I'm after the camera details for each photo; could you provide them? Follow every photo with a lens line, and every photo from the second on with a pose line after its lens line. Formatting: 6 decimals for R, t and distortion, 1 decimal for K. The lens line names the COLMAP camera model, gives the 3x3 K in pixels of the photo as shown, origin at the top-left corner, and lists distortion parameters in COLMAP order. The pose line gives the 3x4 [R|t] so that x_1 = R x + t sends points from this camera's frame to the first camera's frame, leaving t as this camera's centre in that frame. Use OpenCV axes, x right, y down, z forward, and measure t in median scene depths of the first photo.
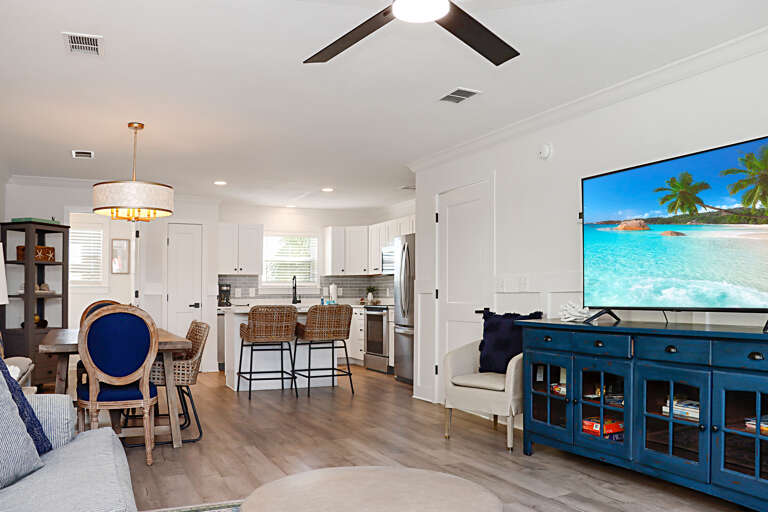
lens RADIAL K [[648.2, 0, 350.5], [0, 648.2, 257.5], [0, 0, 1]] dist [-0.133678, 0.006518]
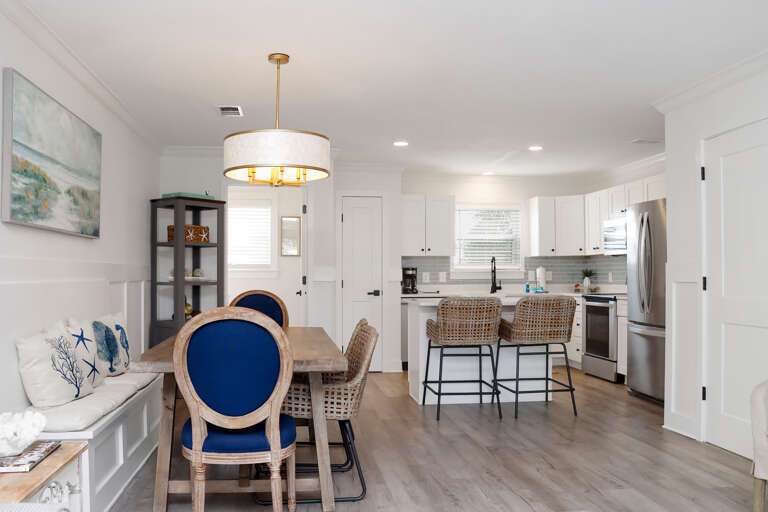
lens RADIAL K [[648.2, 0, 350.5], [0, 648.2, 257.5], [0, 0, 1]] dist [-0.133678, 0.006518]
pose [[0.956901, -0.004421, -0.290382, -0.030285], [0.013341, 0.999498, 0.028747, 0.003826], [0.290109, -0.031382, 0.956479, 0.216576]]
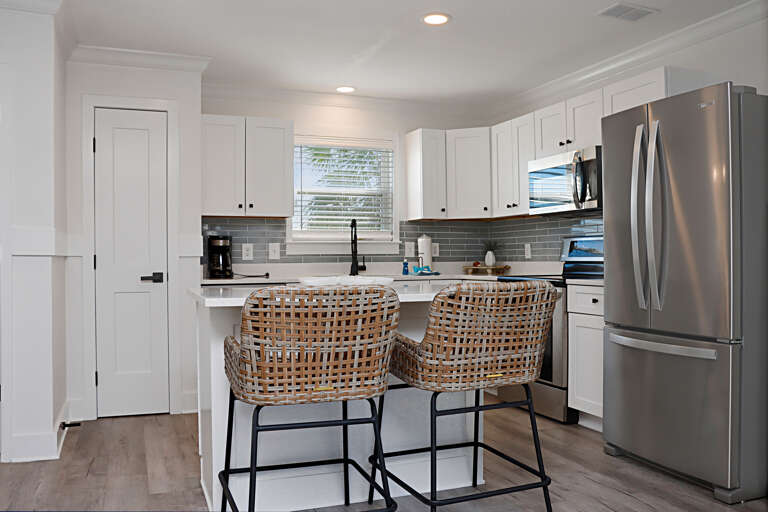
lens RADIAL K [[654.5, 0, 385.1], [0, 654.5, 265.7], [0, 0, 1]] dist [-0.125679, 0.011108]
pose [[0.999993, -0.001552, -0.003474, -0.080512], [0.001789, 0.997607, 0.069114, 0.039473], [0.003358, -0.069120, 0.997603, 0.629087]]
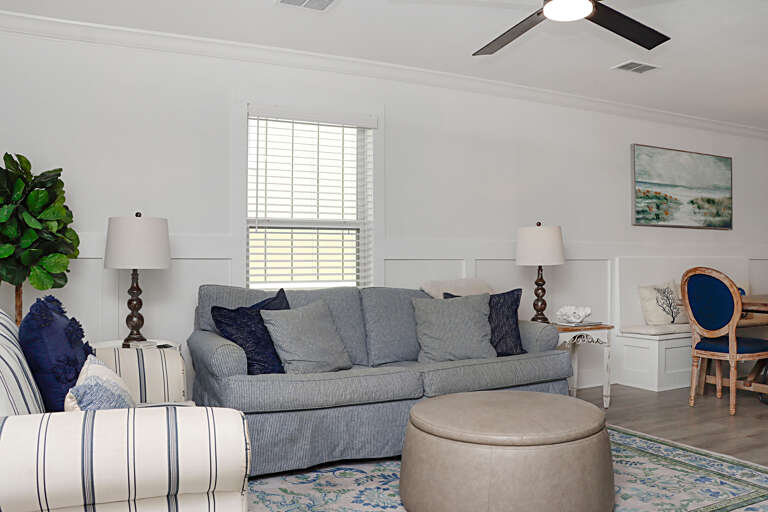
lens RADIAL K [[654.5, 0, 385.1], [0, 654.5, 265.7], [0, 0, 1]] dist [-0.125679, 0.011108]
pose [[0.079601, 0.013260, -0.996739, 0.397523], [0.057633, 0.998178, 0.017881, 0.007660], [0.995159, -0.058868, 0.078692, 0.169505]]
